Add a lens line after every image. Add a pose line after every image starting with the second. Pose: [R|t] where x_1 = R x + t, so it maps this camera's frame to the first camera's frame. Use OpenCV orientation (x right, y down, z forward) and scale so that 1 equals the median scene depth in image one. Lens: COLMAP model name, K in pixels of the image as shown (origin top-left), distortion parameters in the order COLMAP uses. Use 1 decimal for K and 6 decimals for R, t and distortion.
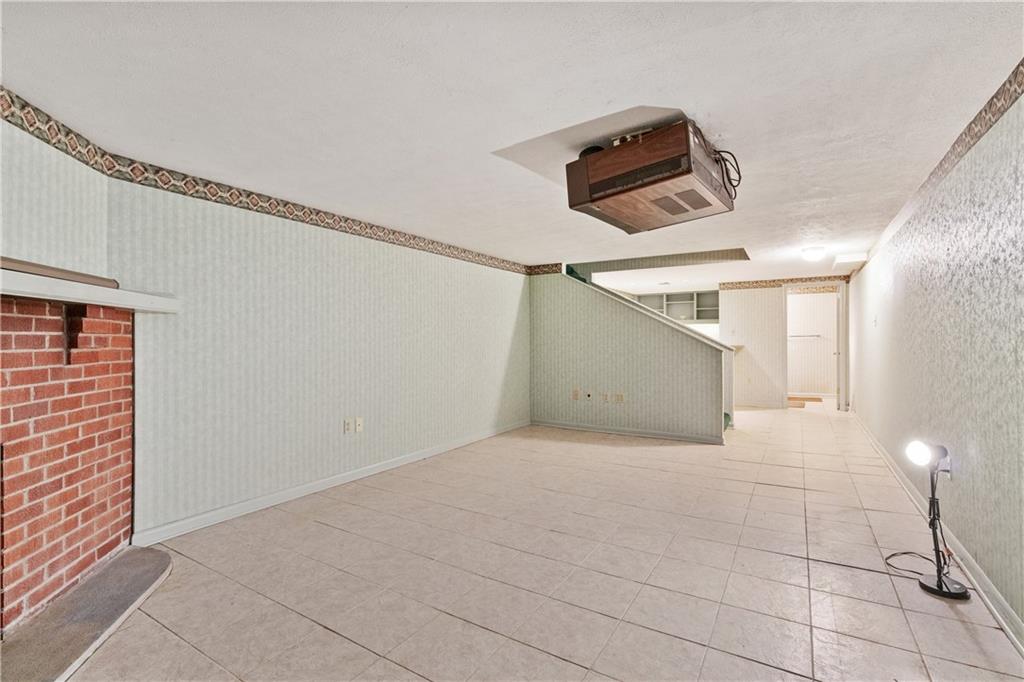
lens RADIAL K [[473.7, 0, 511.7], [0, 473.7, 337.0], [0, 0, 1]] dist [-0.001608, 0.000577]
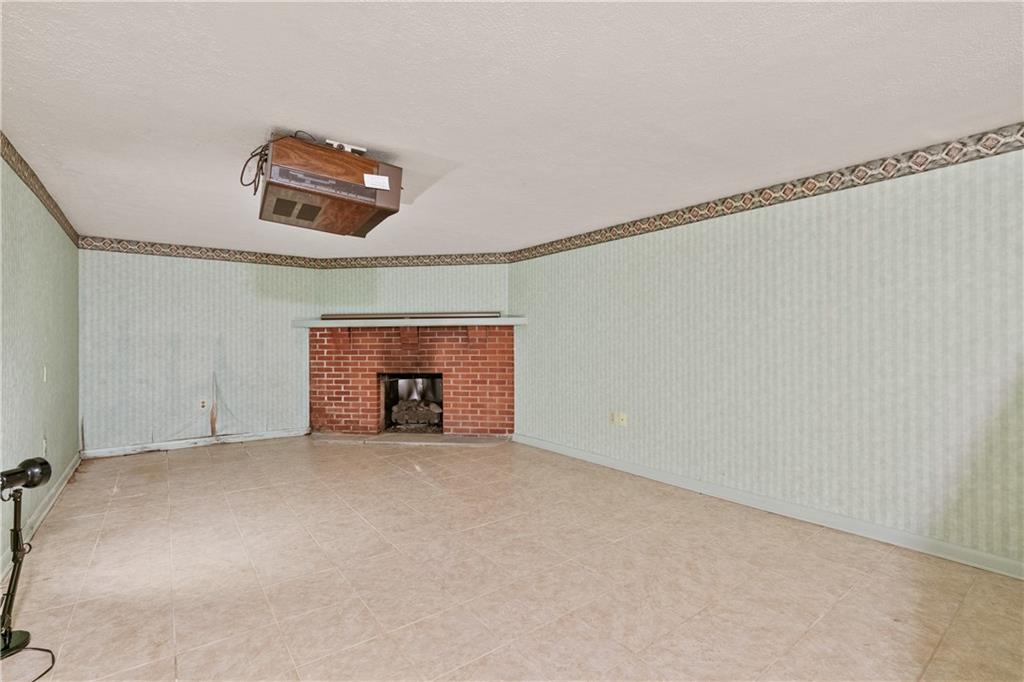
lens RADIAL K [[473.7, 0, 511.7], [0, 473.7, 337.0], [0, 0, 1]] dist [-0.001608, 0.000577]
pose [[-0.370974, -0.008711, -0.928602, 0.457805], [0.006917, 0.999902, -0.012143, 0.008838], [0.928617, -0.010927, -0.370878, 0.720419]]
